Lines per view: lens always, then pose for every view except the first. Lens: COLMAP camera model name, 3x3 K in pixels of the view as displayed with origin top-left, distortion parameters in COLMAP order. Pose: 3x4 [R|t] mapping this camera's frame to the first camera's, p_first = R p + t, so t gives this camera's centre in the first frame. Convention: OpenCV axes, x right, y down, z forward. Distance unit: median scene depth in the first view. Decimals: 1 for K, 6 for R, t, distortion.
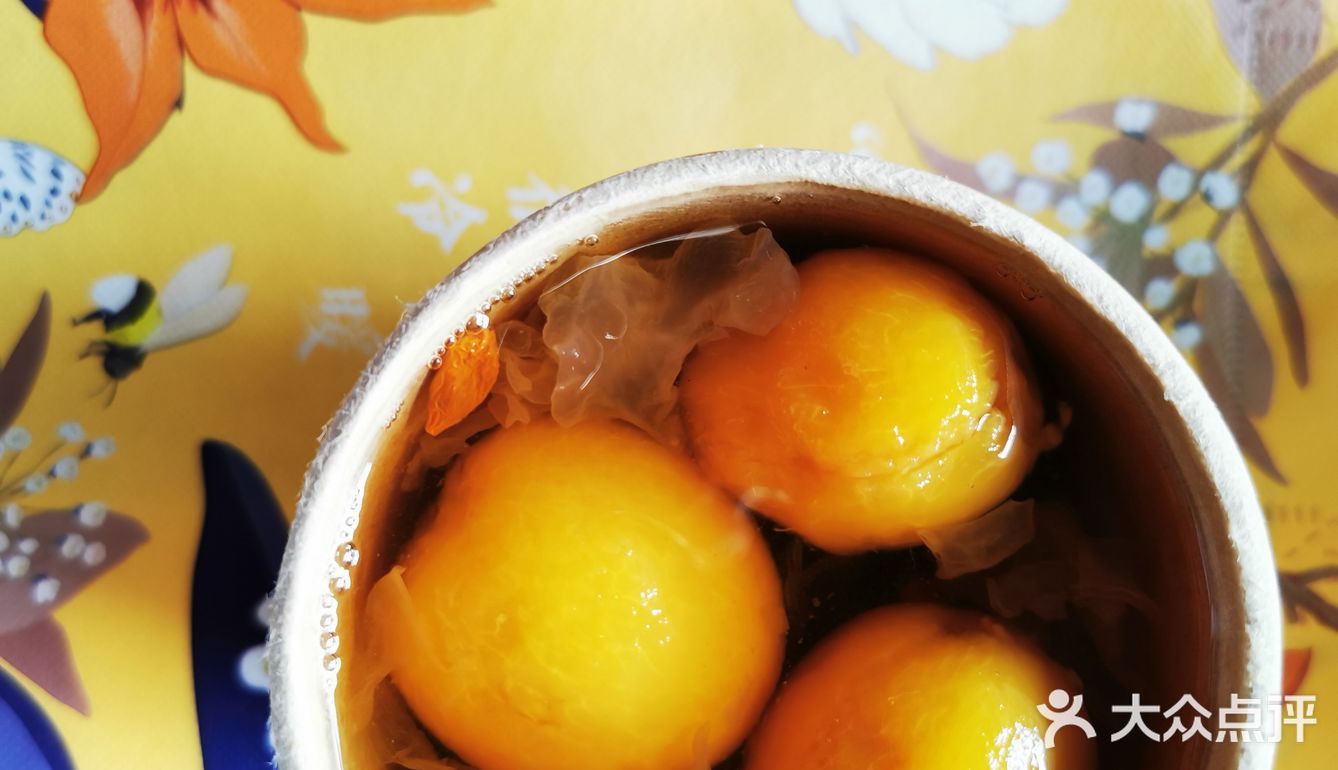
lens RADIAL K [[2557.4, 0, 669.0], [0, 2557.4, 385.3], [0, 0, 1]] dist [0.206987, 0.000000]
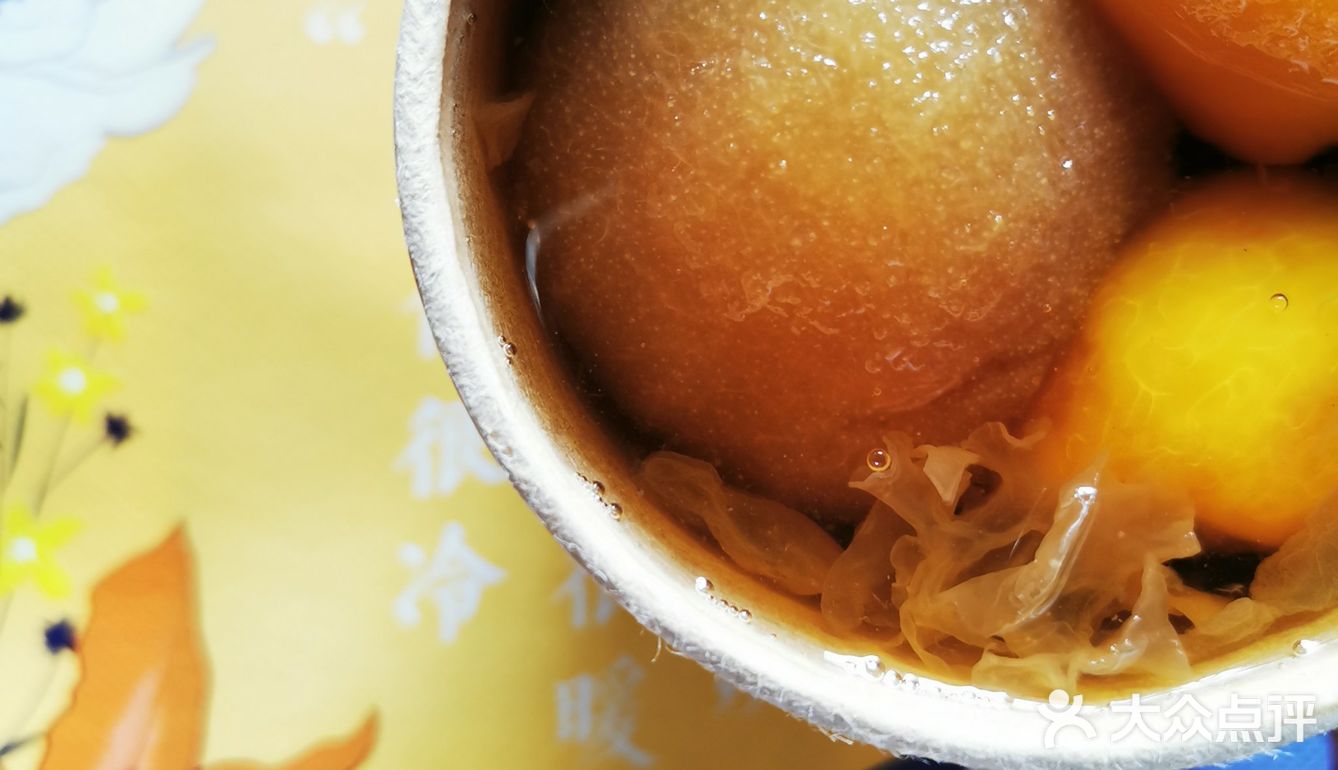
lens RADIAL K [[2557.4, 0, 668.9], [0, 2557.4, 385.0], [0, 0, 1]] dist [0.206987, 0.000000]
pose [[-0.099960, -0.994304, -0.036989, 0.002489], [0.988227, -0.103539, 0.112636, -0.105556], [-0.115824, -0.025295, 0.992948, 0.250562]]
